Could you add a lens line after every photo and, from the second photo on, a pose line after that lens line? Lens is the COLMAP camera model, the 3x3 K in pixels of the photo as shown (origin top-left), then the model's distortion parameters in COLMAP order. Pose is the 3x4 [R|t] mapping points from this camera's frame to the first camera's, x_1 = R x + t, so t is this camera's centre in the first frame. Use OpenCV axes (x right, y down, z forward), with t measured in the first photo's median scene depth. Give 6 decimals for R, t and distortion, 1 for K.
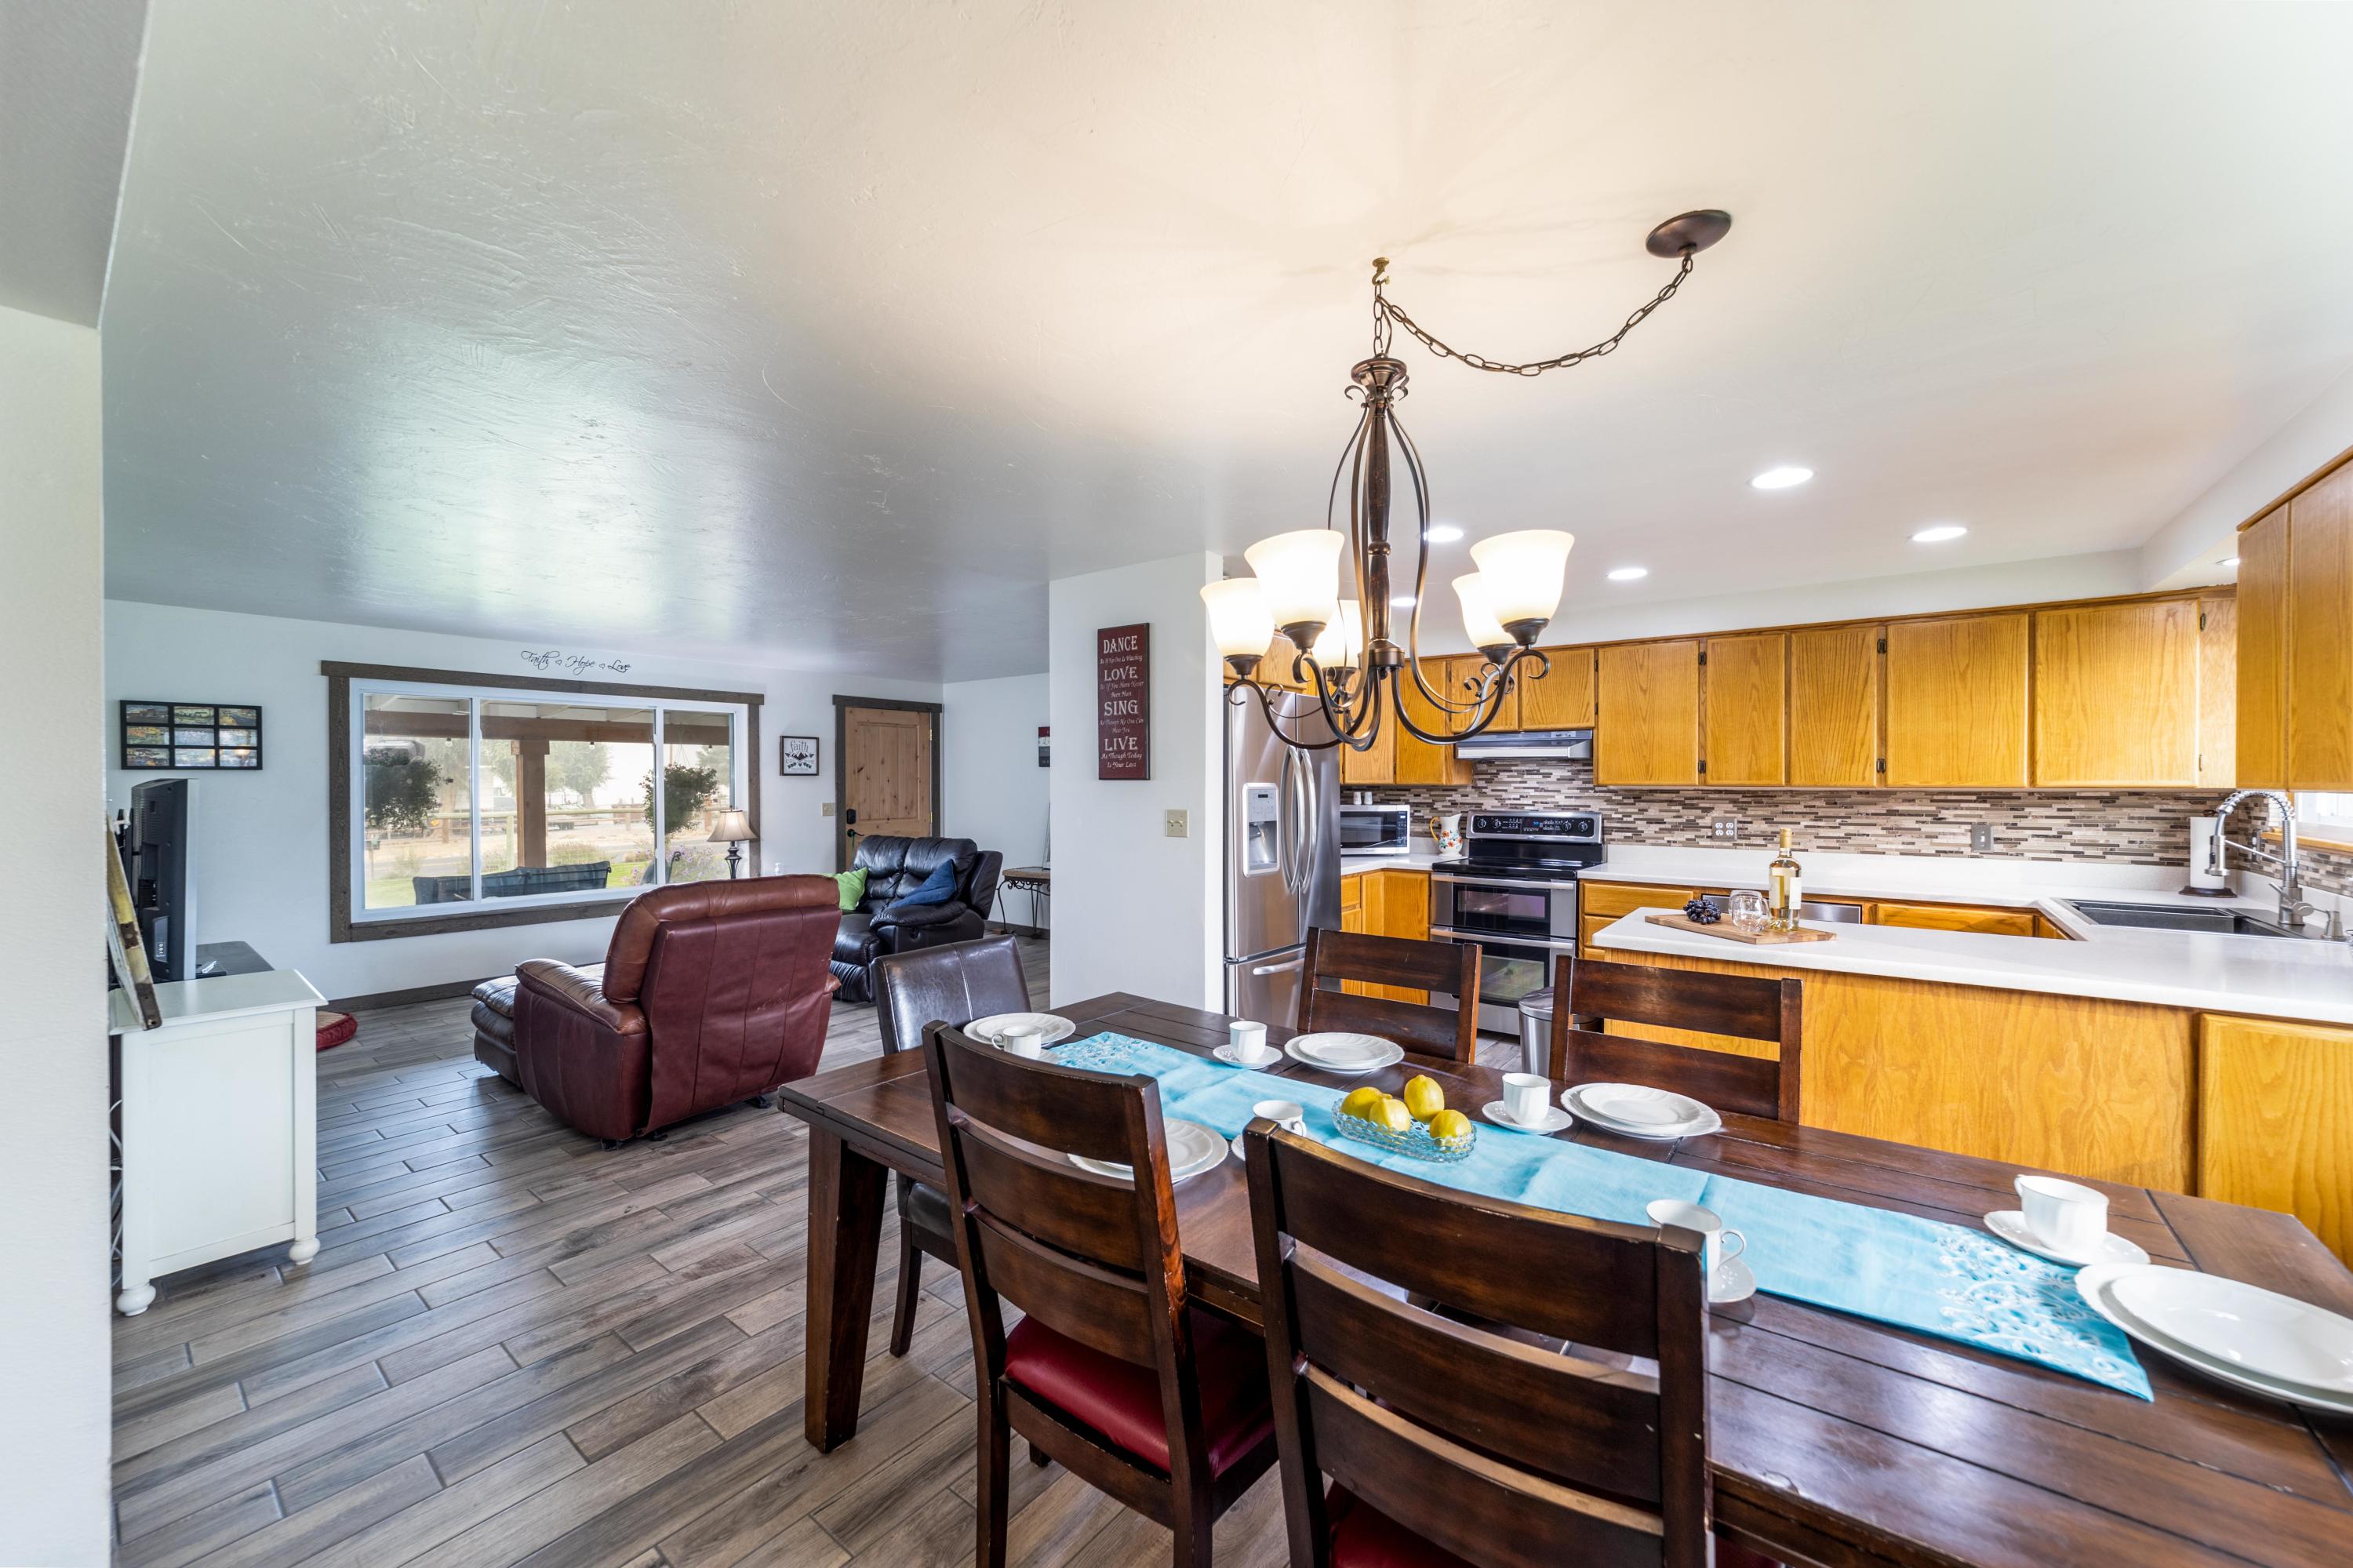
lens RADIAL K [[895.3, 0, 1190.6], [0, 895.3, 781.6], [0, 0, 1]] dist [-0.008284, 0.003875]
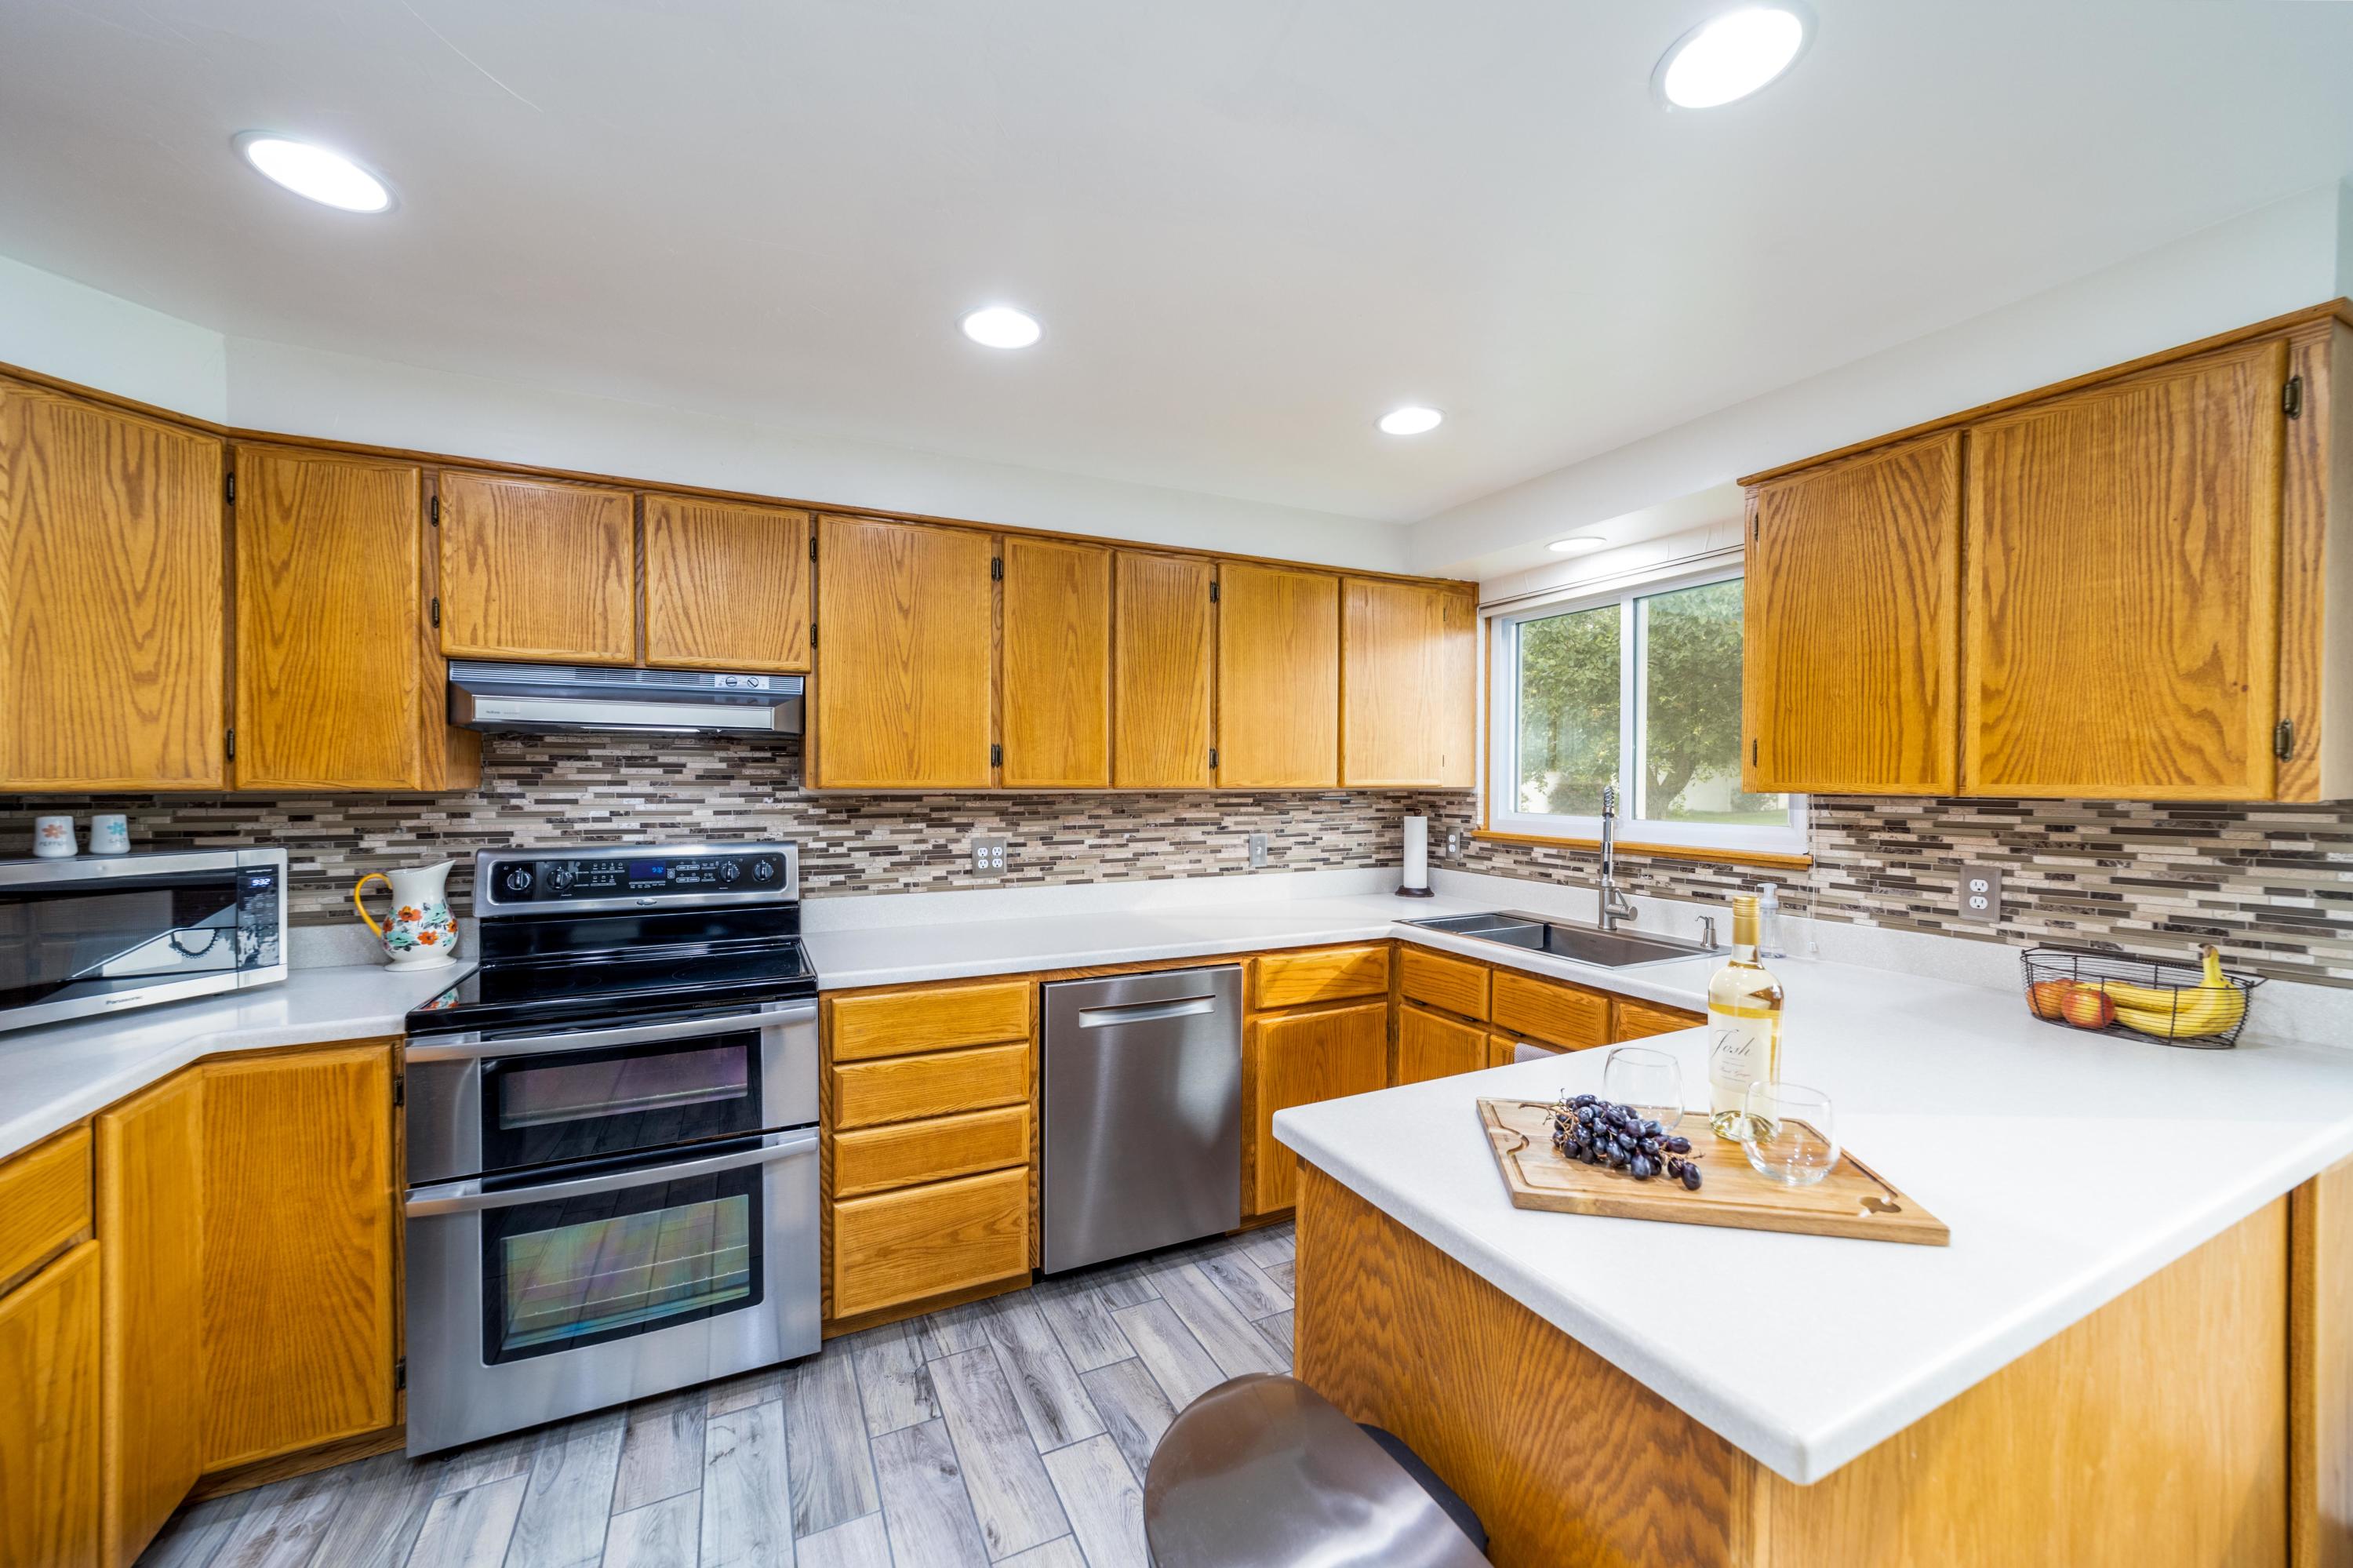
lens RADIAL K [[895.3, 0, 1171.0], [0, 895.3, 792.4], [0, 0, 1]] dist [-0.008284, 0.003875]
pose [[0.451233, -0.014732, 0.892285, 0.094499], [-0.000119, 0.999863, 0.016568, -0.002269], [-0.892406, -0.007582, 0.451169, 0.571723]]
